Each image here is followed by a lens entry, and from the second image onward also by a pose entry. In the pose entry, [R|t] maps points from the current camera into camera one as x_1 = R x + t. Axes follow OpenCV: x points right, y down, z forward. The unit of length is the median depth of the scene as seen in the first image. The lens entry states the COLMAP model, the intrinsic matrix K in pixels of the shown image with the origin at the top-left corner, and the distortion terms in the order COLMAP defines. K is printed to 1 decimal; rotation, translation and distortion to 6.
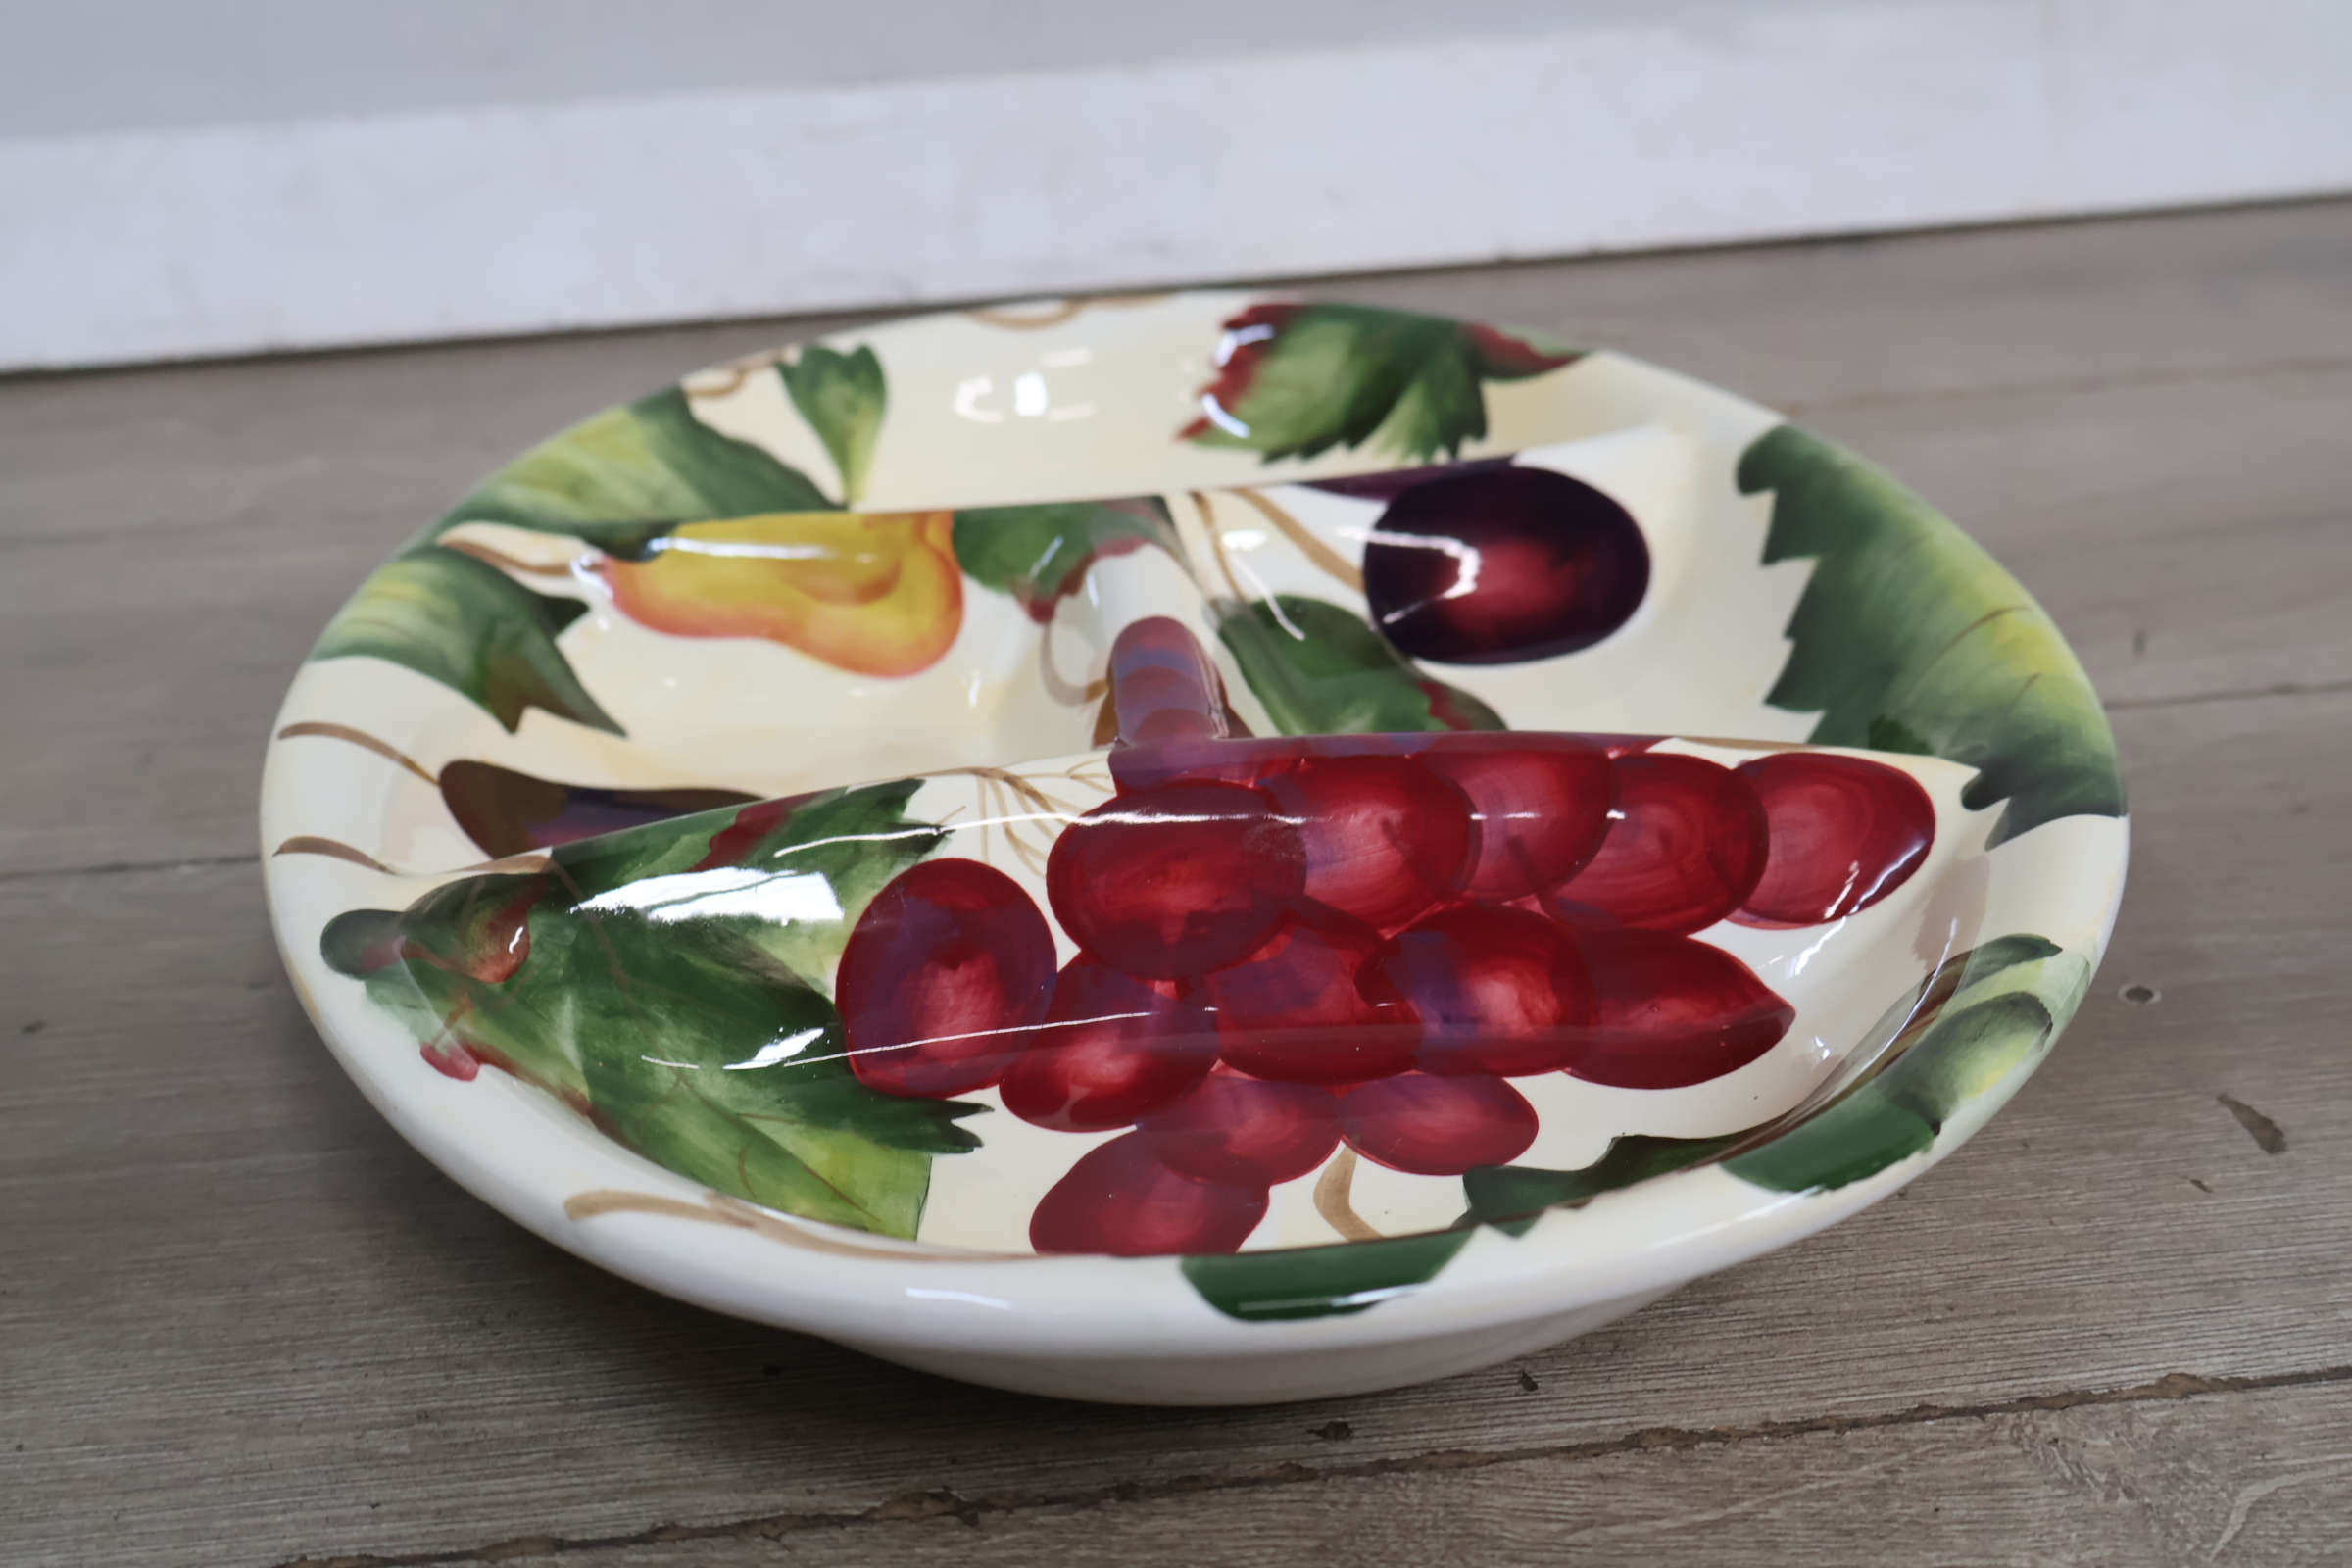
lens RADIAL K [[2527.8, 0, 1176.0], [0, 2527.8, 784.0], [0, 0, 1]] dist [-0.003030, 0.021102]
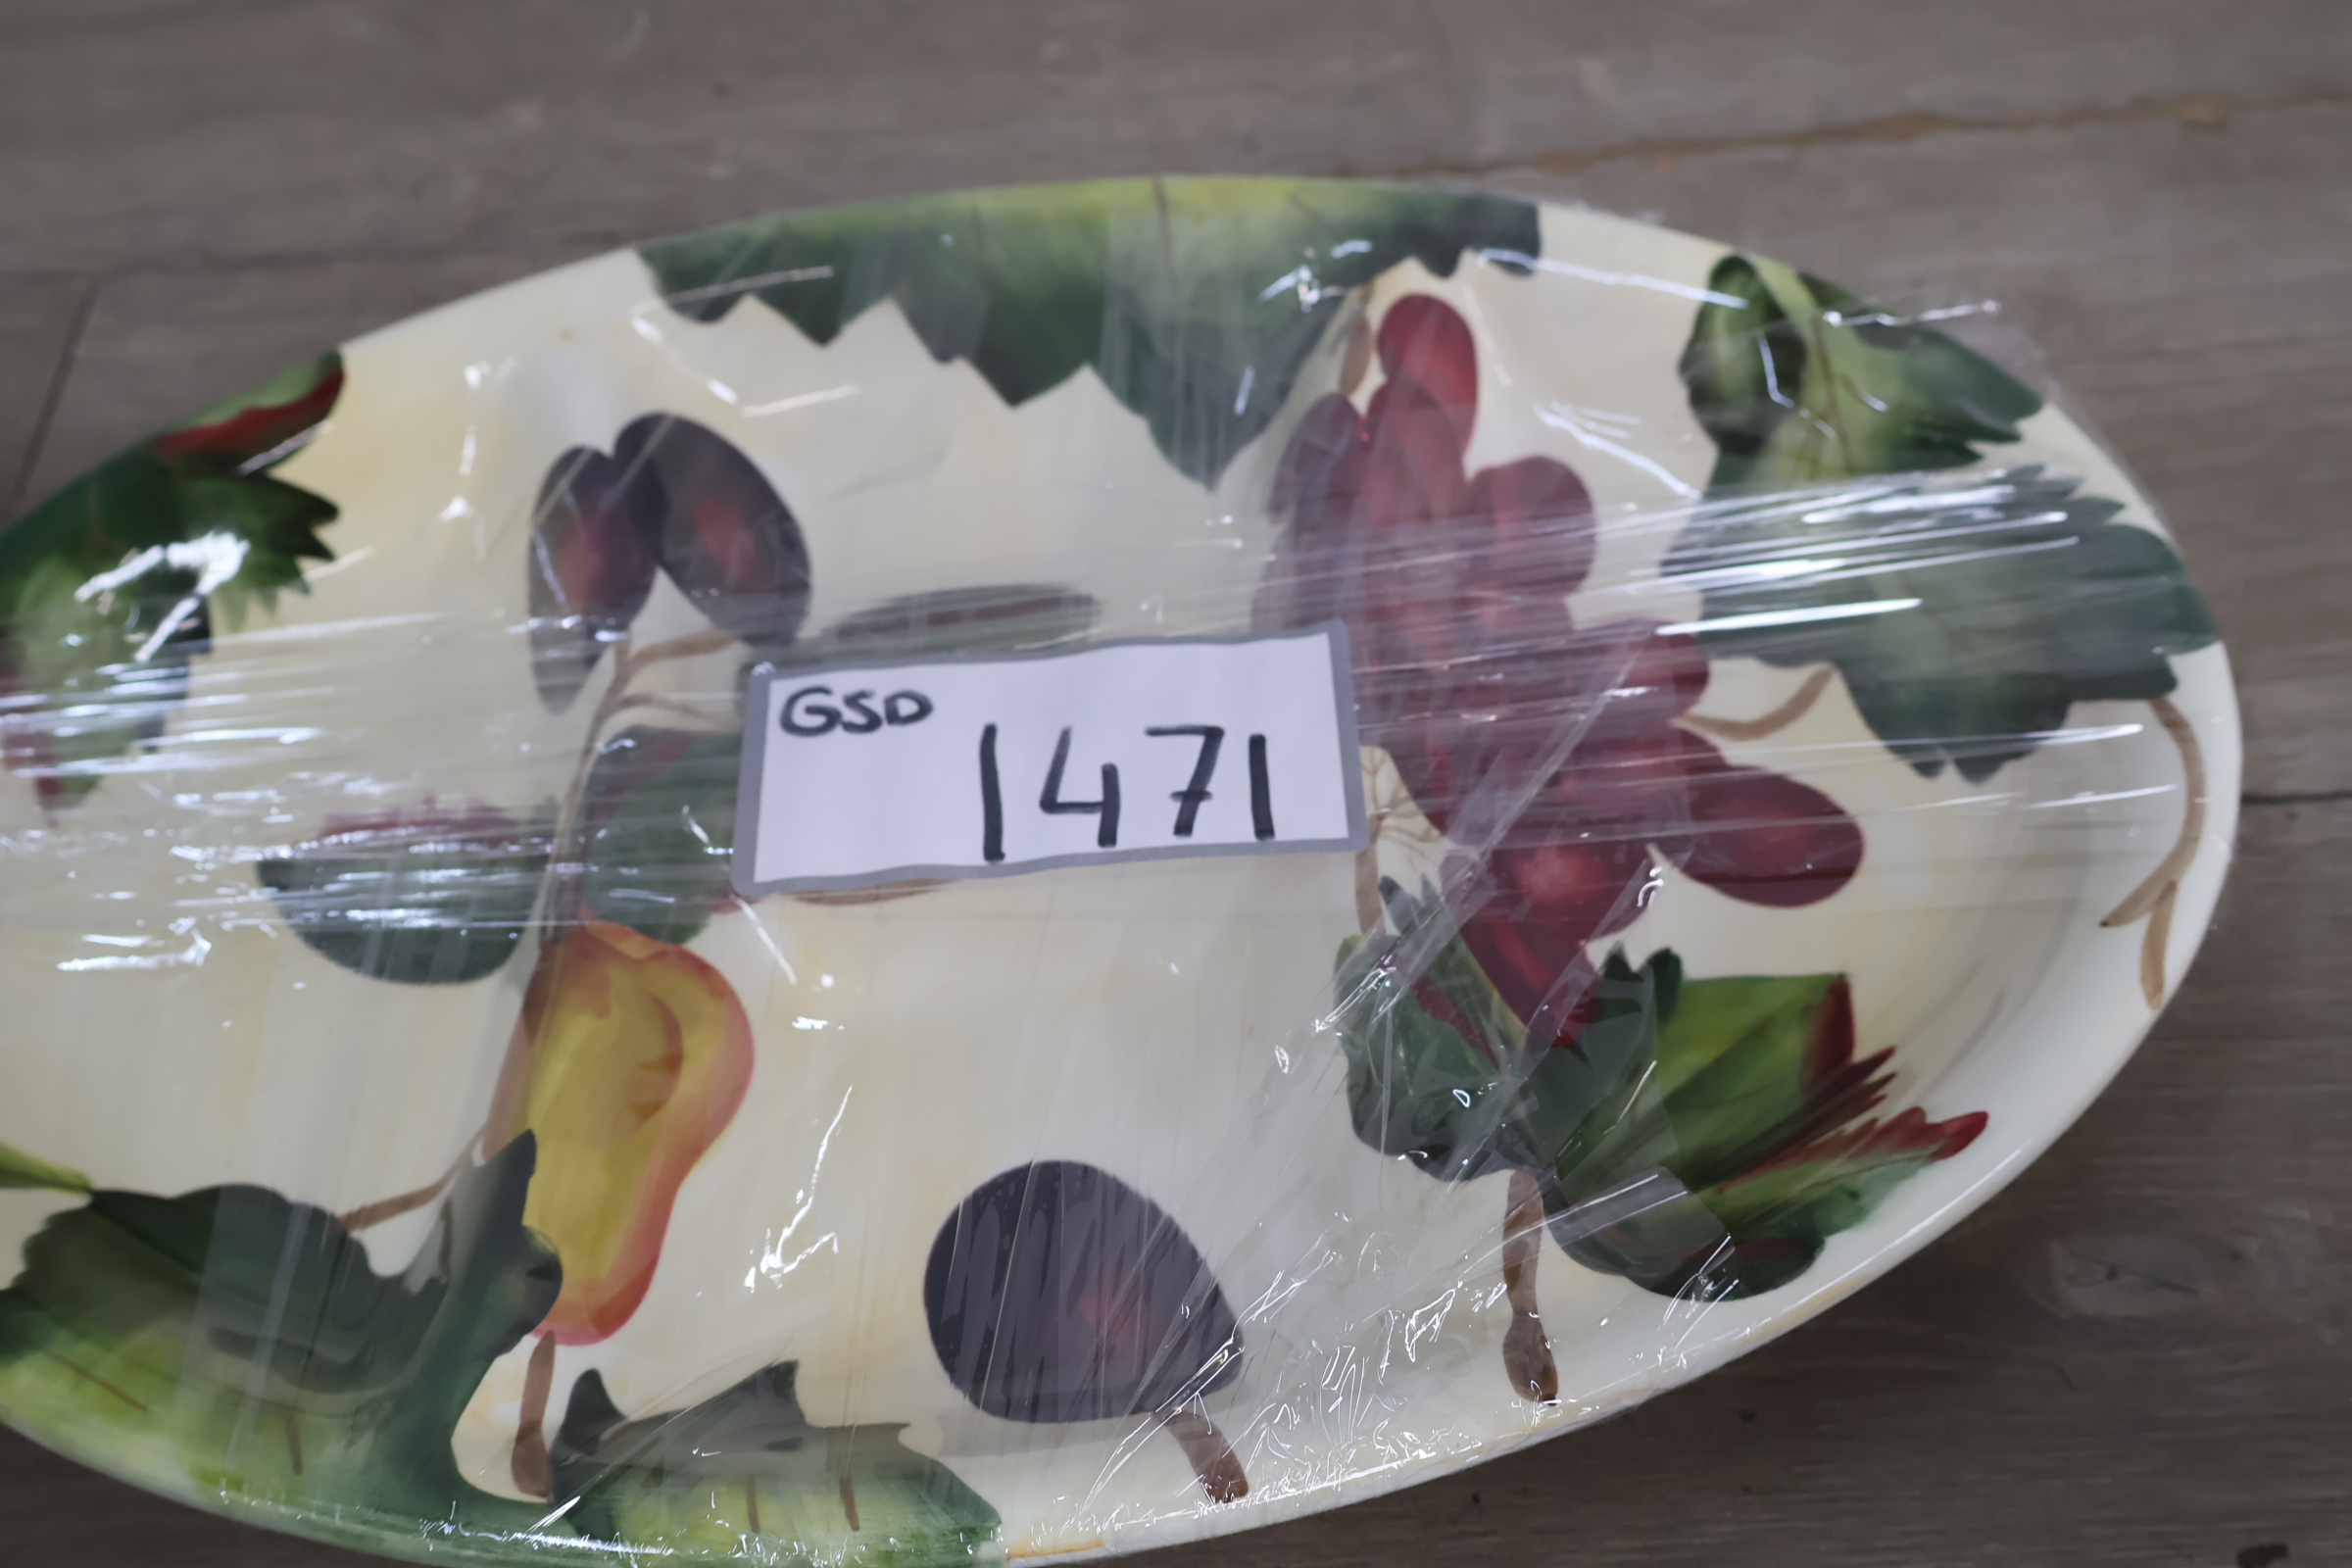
lens RADIAL K [[2549.1, 0, 1176.0], [0, 2549.1, 784.0], [0, 0, 1]] dist [0.000456, -0.001710]
pose [[0.032516, -0.741484, 0.670182, -0.810633], [0.485519, 0.597824, 0.637870, -0.768666], [-0.873621, 0.304645, 0.379443, 0.678957]]
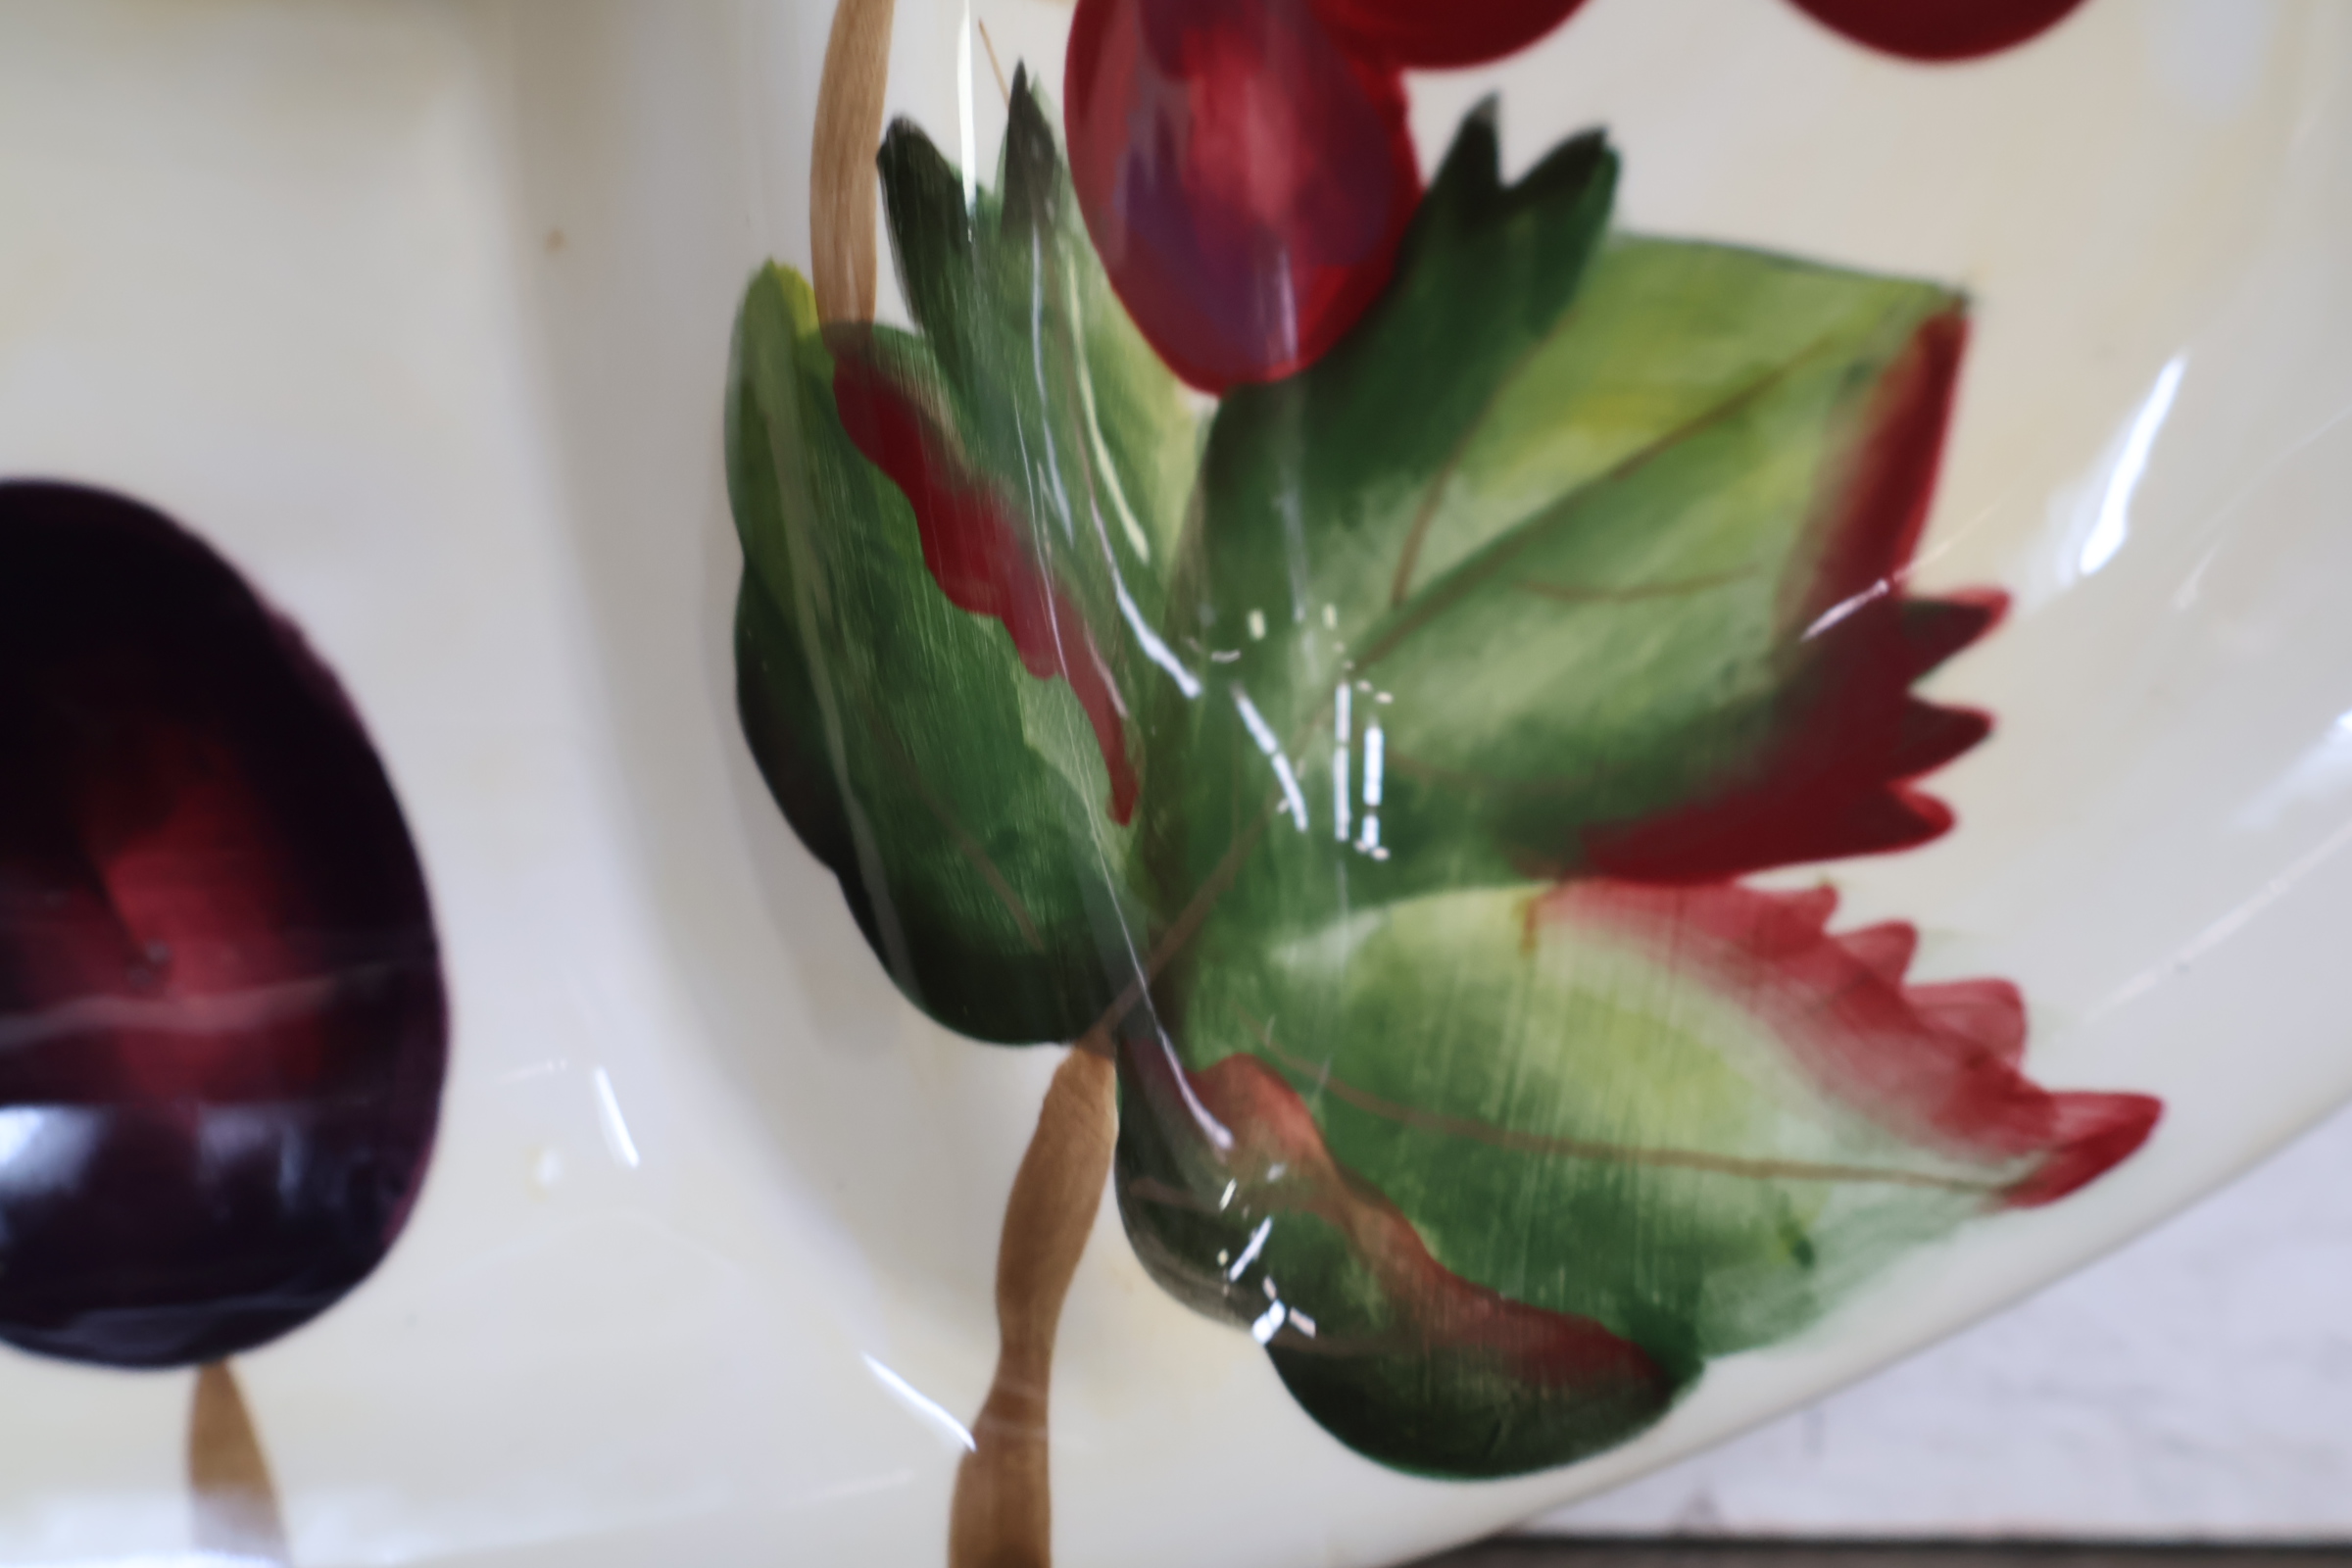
lens RADIAL K [[2527.8, 0, 1176.0], [0, 2527.8, 784.0], [0, 0, 1]] dist [-0.003030, 0.021102]
pose [[0.148702, -0.981071, -0.124045, -0.148094], [0.333129, -0.068410, 0.940396, -0.356475], [-0.931081, -0.181162, 0.316650, 0.849263]]
